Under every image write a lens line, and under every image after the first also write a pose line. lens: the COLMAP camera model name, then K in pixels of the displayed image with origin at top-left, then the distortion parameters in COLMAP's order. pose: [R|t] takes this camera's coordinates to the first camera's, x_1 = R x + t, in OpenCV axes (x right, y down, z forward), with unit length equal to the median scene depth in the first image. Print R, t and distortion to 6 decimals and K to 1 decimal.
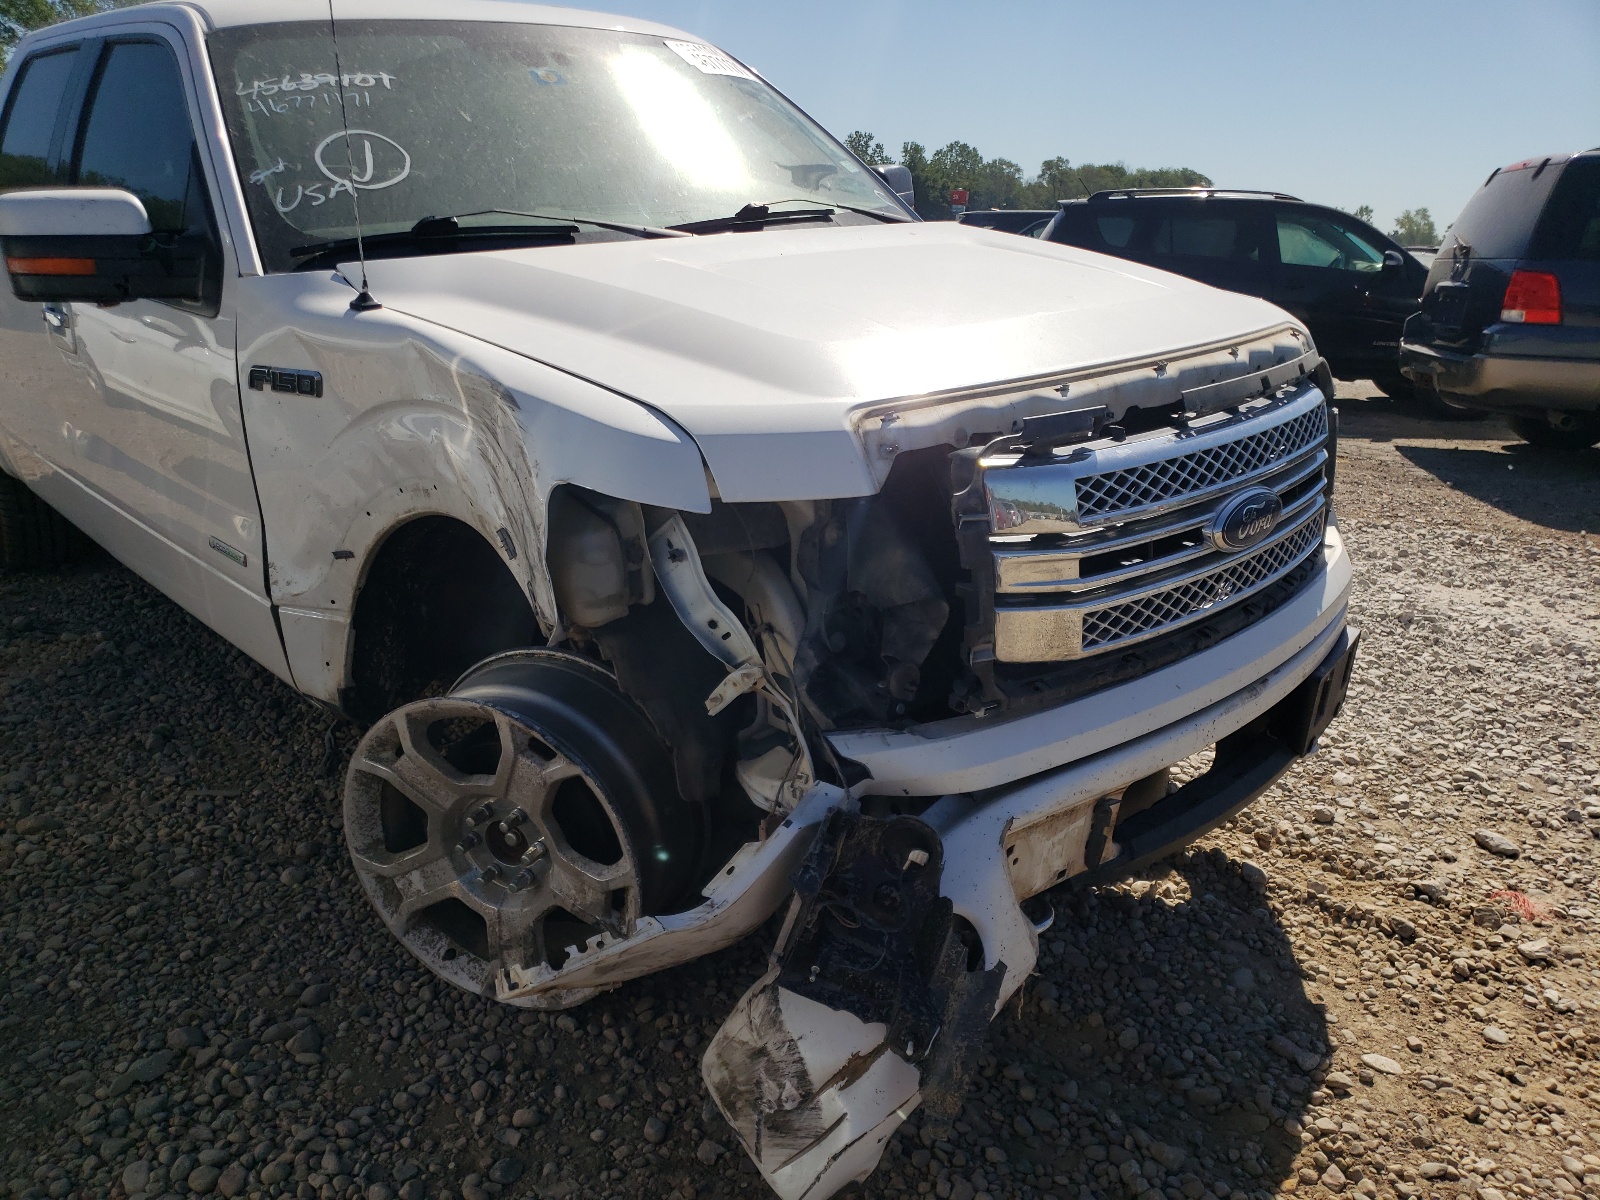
lens RADIAL K [[1164.9, 0, 800.0], [0, 1164.9, 600.0], [0, 0, 1]] dist [0.008443, 0.007676]
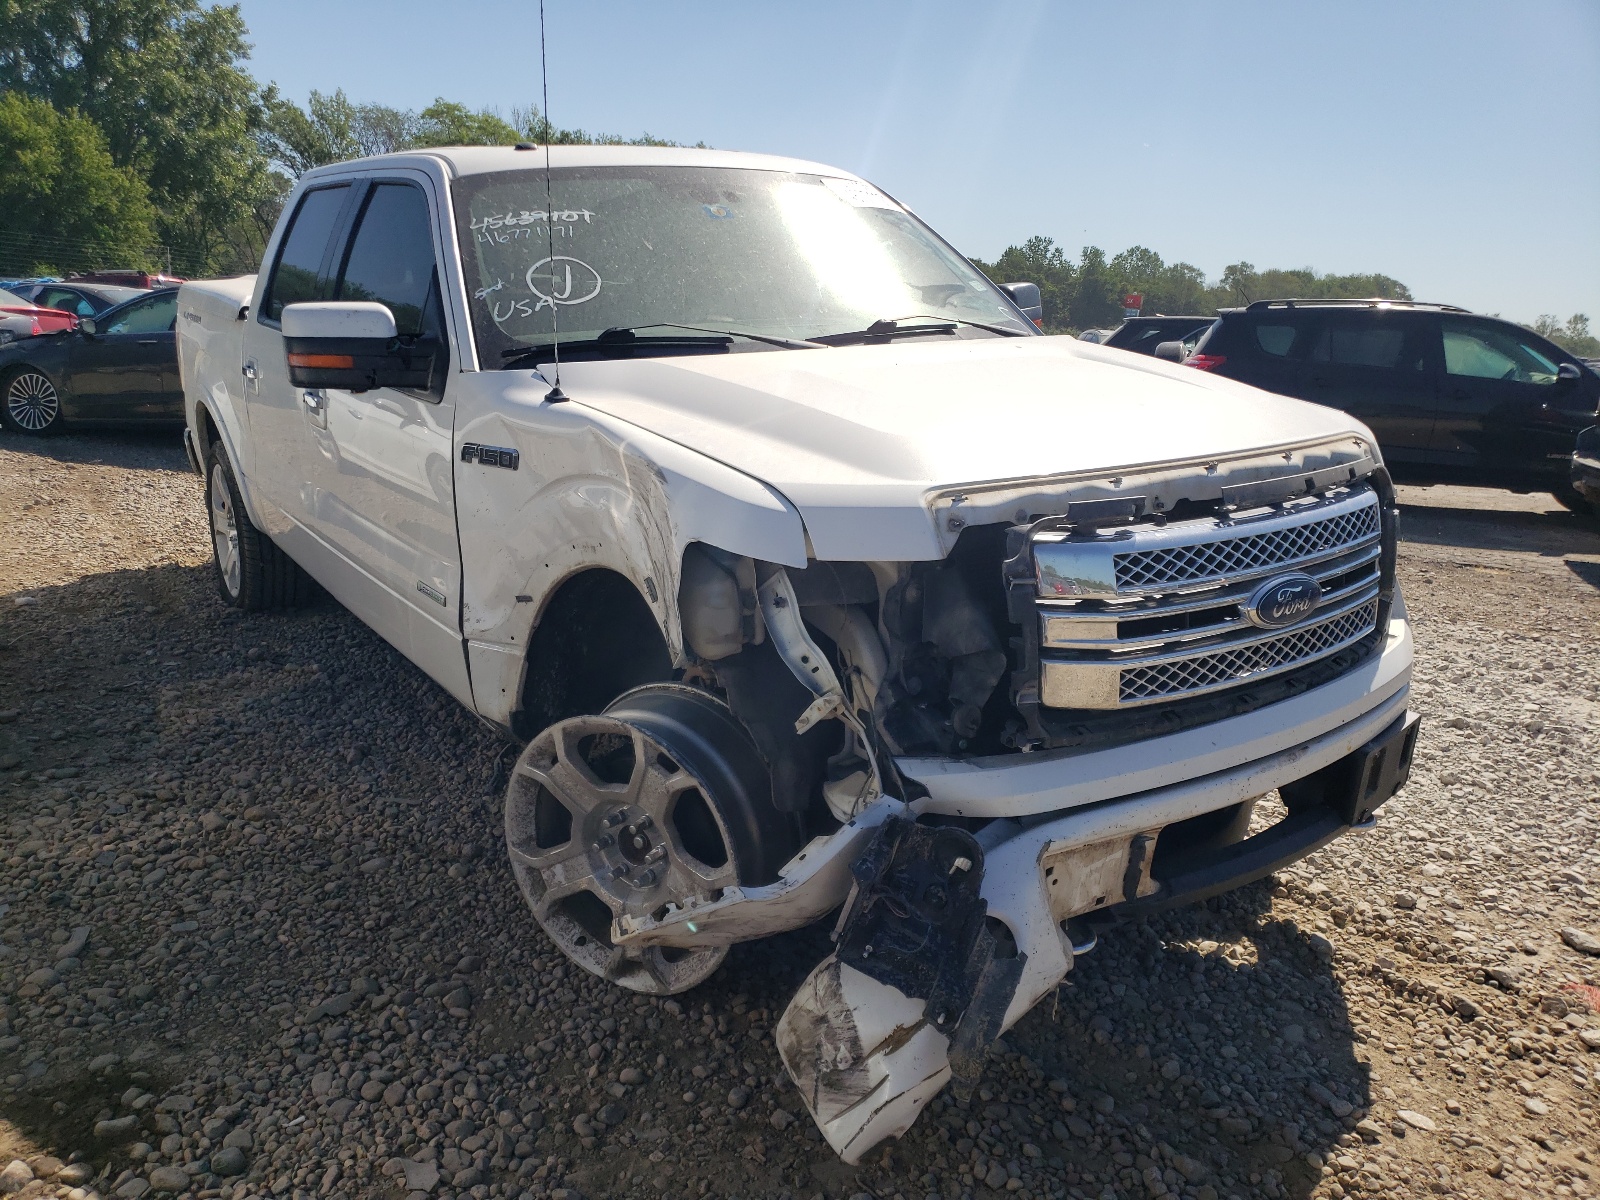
lens RADIAL K [[1201.8, 0, 802.3], [0, 1201.8, 582.9], [0, 0, 1]] dist [0.026590, -0.000427]
pose [[0.988489, 0.046217, -0.144063, 0.080799], [-0.059941, 0.993914, -0.092426, 0.046341], [0.138914, 0.099997, 0.985243, -0.206178]]
